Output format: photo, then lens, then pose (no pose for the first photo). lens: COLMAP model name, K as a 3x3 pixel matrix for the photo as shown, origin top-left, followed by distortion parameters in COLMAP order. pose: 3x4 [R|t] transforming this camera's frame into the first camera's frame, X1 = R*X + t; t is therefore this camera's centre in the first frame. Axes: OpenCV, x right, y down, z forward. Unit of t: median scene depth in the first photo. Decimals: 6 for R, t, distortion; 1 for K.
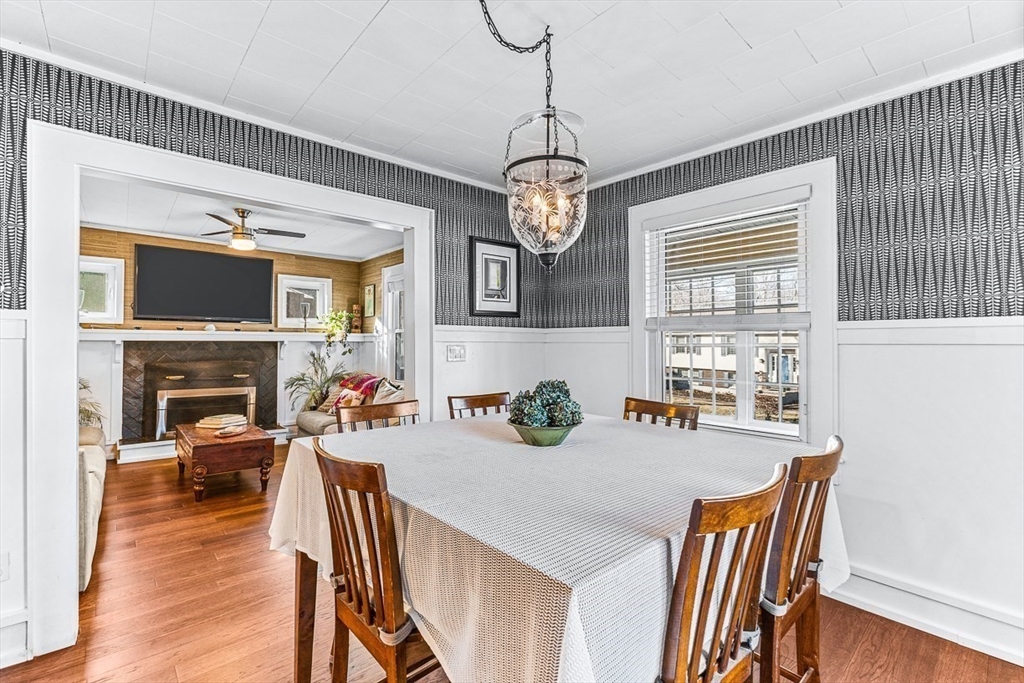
lens RADIAL K [[453.4, 0, 514.0], [0, 453.4, 333.8], [0, 0, 1]] dist [-0.000111, -0.000155]
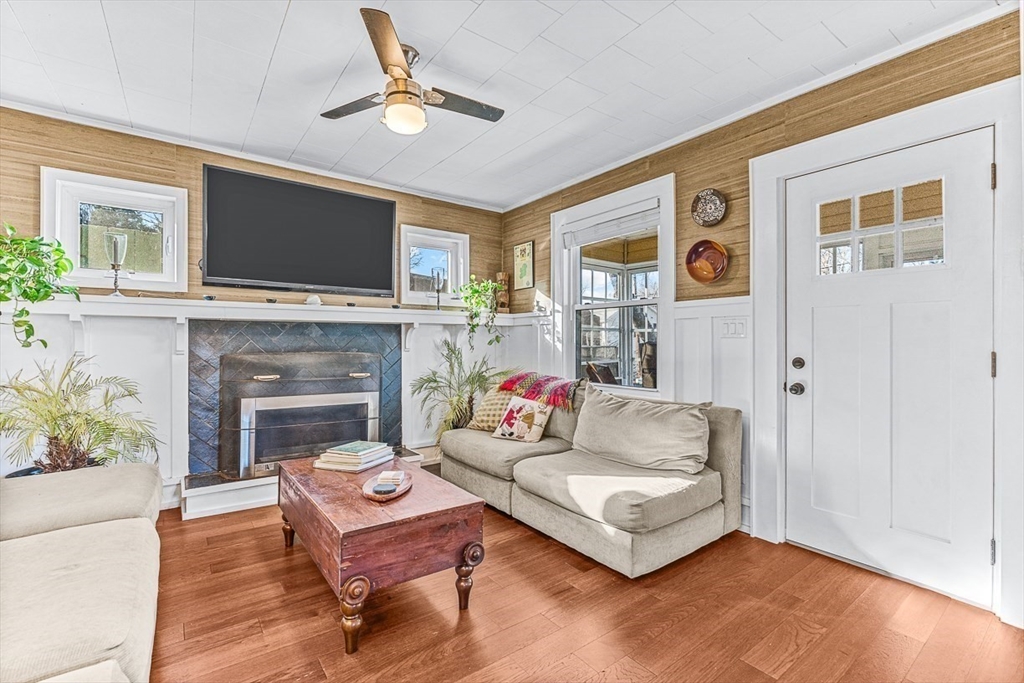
lens RADIAL K [[455.0, 0, 515.4], [0, 455.0, 338.7], [0, 0, 1]] dist [-0.000526, -0.000119]
pose [[0.996490, -0.005740, -0.083513, -0.326314], [0.006662, 0.999920, 0.010763, 0.035430], [0.083444, -0.011282, 0.996449, 0.373577]]
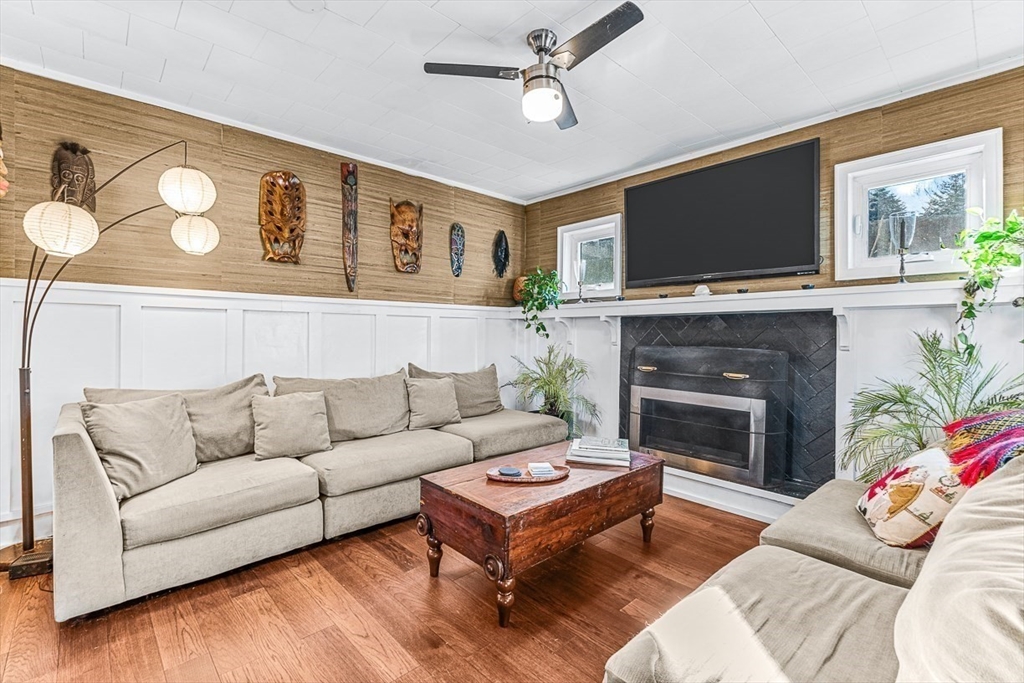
lens RADIAL K [[455.0, 0, 515.4], [0, 455.0, 338.7], [0, 0, 1]] dist [-0.000526, -0.000119]
pose [[0.028377, 0.001939, -0.999595, -0.072517], [0.010510, 0.999942, 0.002238, 0.045077], [0.999542, -0.010569, 0.028355, 0.725164]]
